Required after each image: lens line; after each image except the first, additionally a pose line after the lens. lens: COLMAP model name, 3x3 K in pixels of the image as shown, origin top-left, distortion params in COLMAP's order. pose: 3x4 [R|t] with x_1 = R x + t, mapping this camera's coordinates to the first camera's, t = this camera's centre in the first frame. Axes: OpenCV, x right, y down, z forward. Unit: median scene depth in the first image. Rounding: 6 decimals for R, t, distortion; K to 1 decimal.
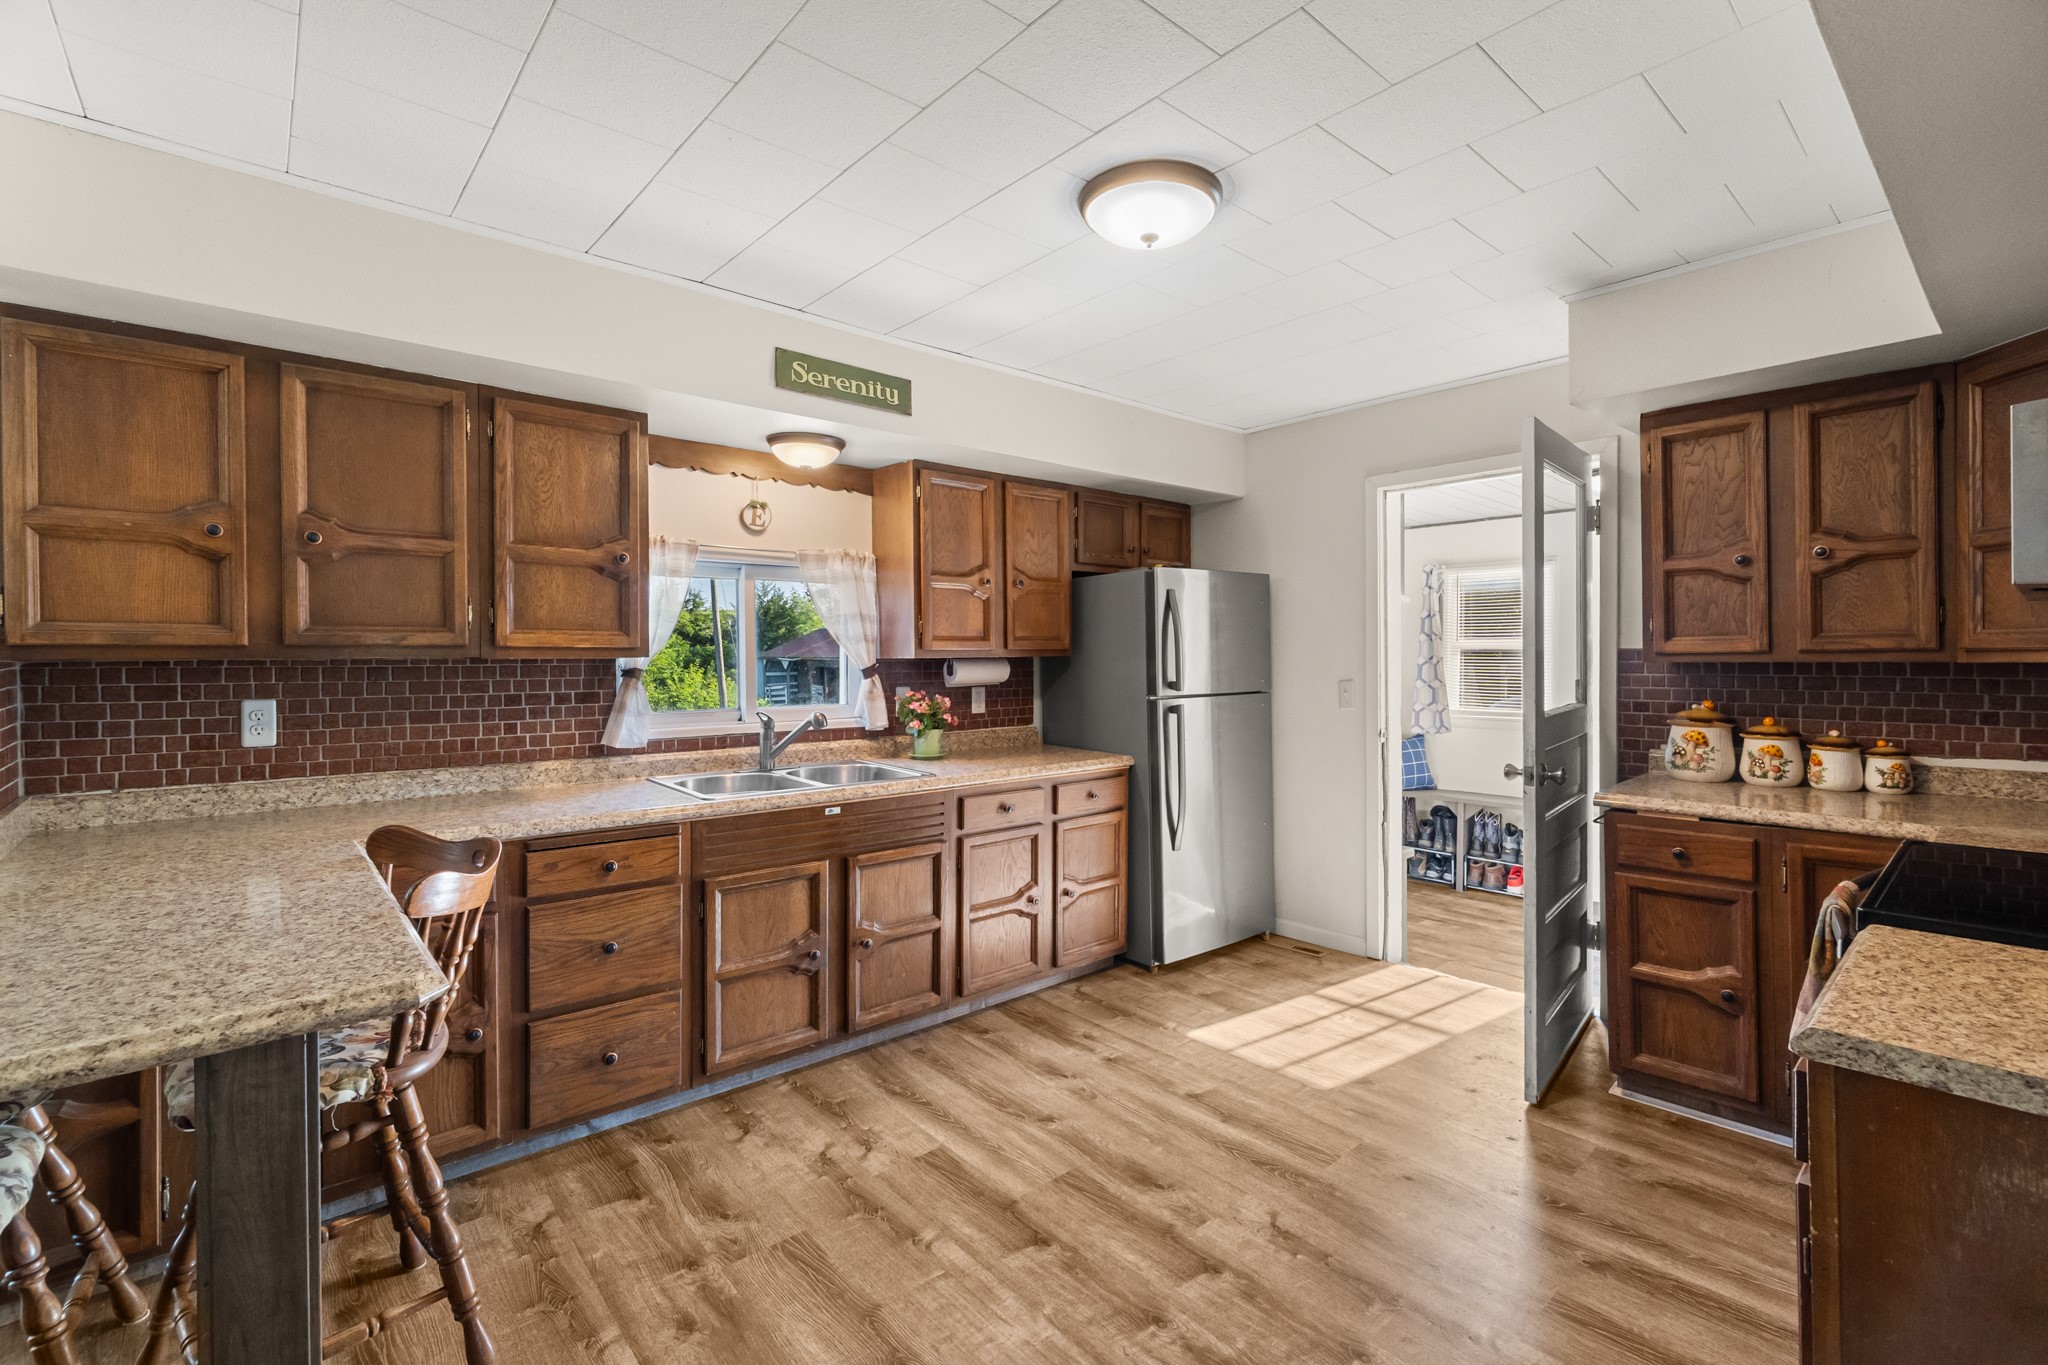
lens RADIAL K [[901.4, 0, 1031.1], [0, 901.4, 666.4], [0, 0, 1]] dist [-0.001623, -0.000117]
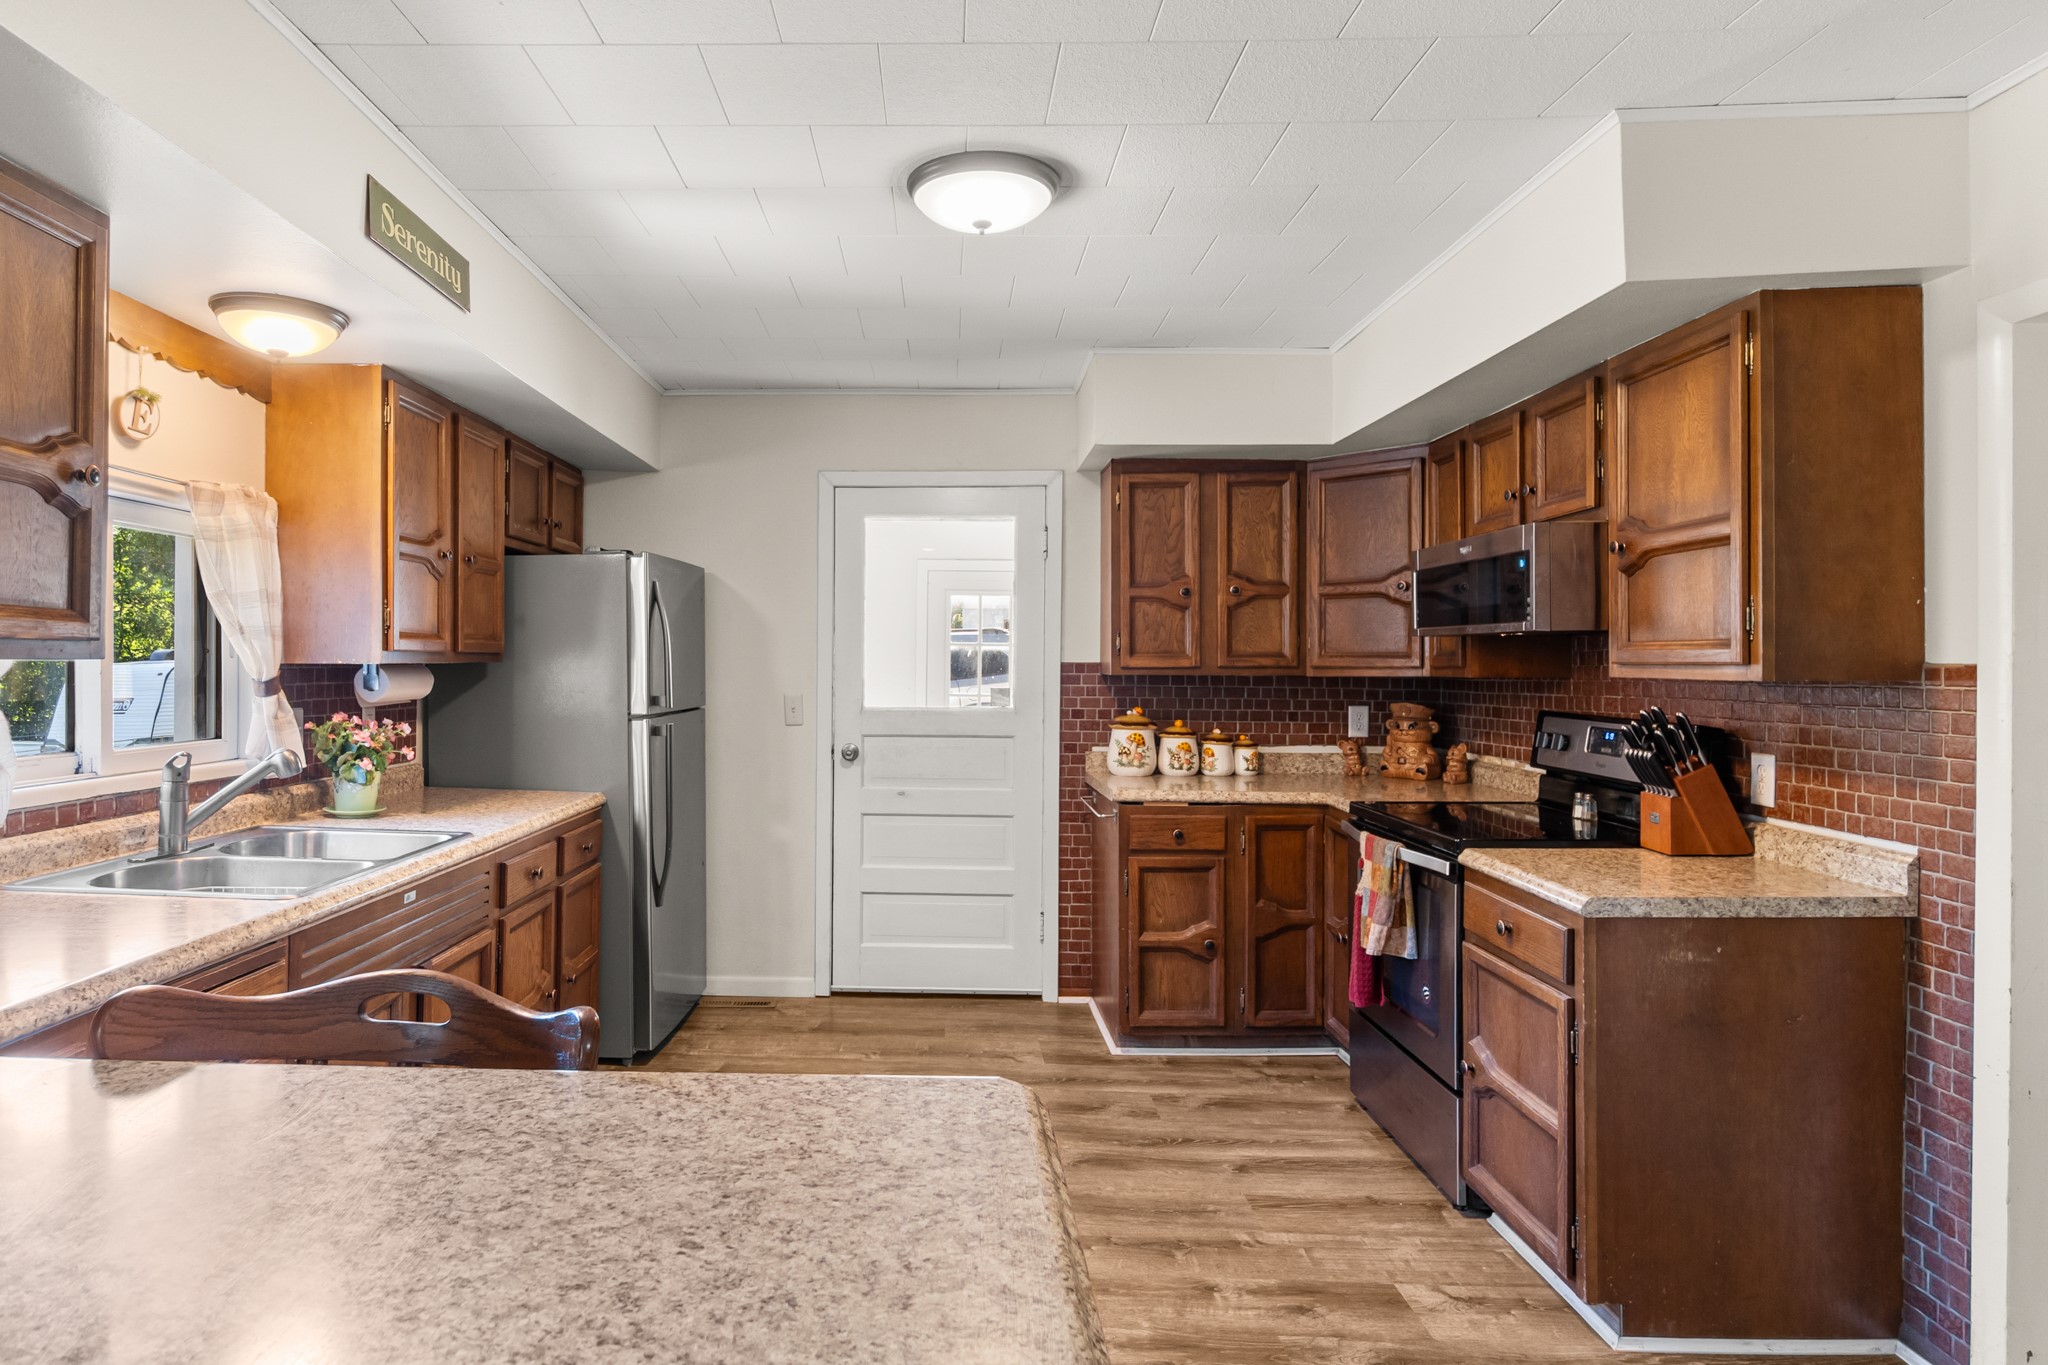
lens RADIAL K [[1193.4, 0, 885.4], [0, 1193.4, 662.1], [0, 0, 1]] dist [0.001354, -0.001005]
pose [[0.695677, 0.011170, 0.718268, -0.655311], [-0.003308, 0.999918, -0.012347, -0.001076], [-0.718347, 0.006213, 0.695657, 0.159856]]
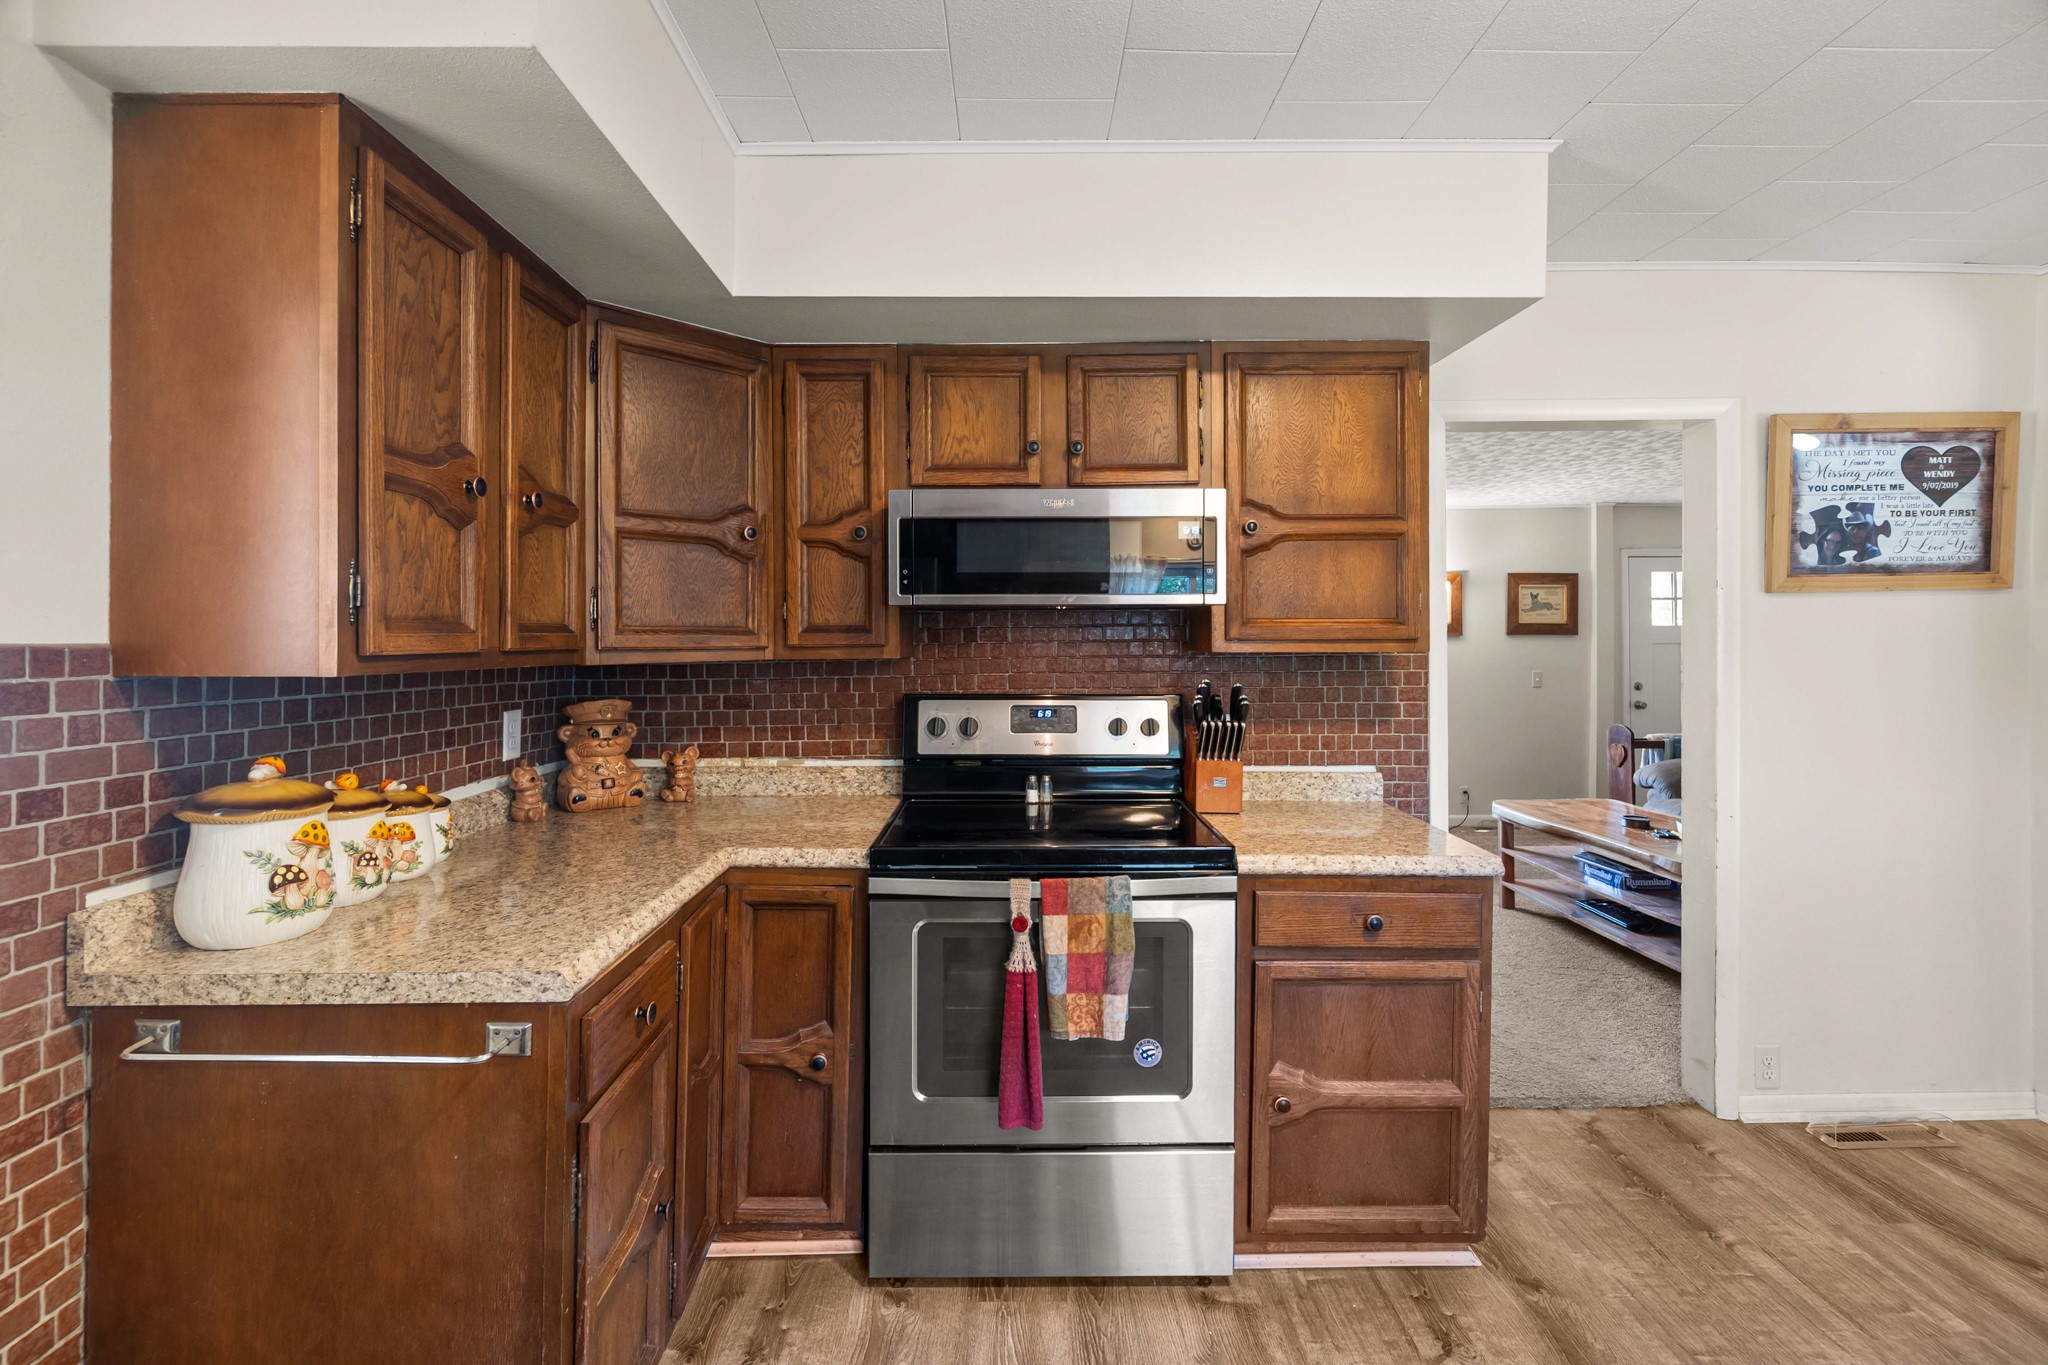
lens RADIAL K [[901.4, 0, 1026.1], [0, 901.4, 640.8], [0, 0, 1]] dist [-0.001623, -0.000117]
pose [[-0.754339, 0.013606, 0.656344, 0.163593], [0.018086, 0.999836, 0.000061, -0.016527], [-0.656236, 0.011917, -0.754462, 1.184858]]
